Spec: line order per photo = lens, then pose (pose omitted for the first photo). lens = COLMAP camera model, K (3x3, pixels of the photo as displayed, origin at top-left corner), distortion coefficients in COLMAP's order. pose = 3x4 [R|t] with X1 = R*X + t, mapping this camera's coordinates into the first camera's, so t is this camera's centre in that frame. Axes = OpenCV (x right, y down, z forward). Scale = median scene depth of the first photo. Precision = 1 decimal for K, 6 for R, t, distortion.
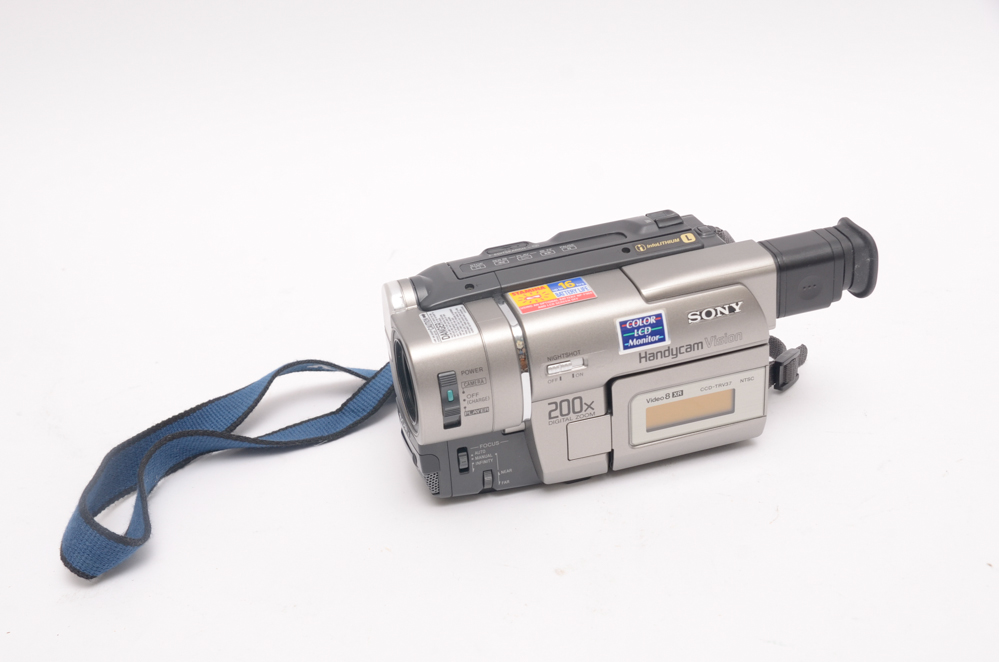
lens RADIAL K [[1448.5, 0, 499.5], [0, 1448.5, 331.0], [0, 0, 1]] dist [-0.104738, 0.040861]
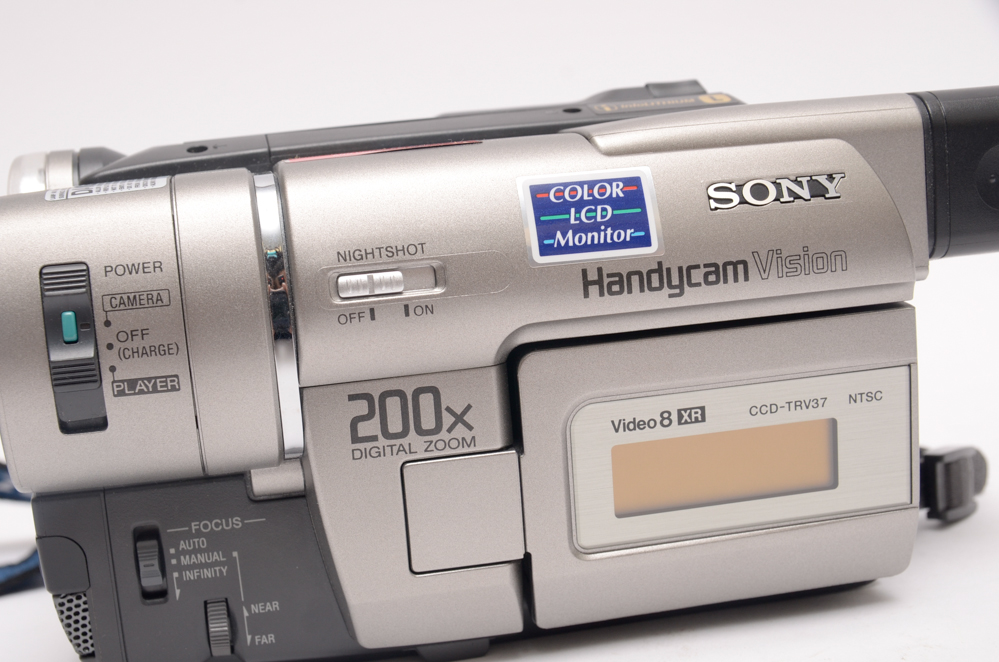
lens RADIAL K [[1448.5, 0, 499.5], [0, 1448.5, 331.0], [0, 0, 1]] dist [-0.104738, 0.040861]
pose [[0.996989, 0.011095, -0.076751, 0.103101], [-0.035359, 0.945886, -0.322567, 0.156491], [0.069018, 0.324309, 0.943430, 0.625068]]
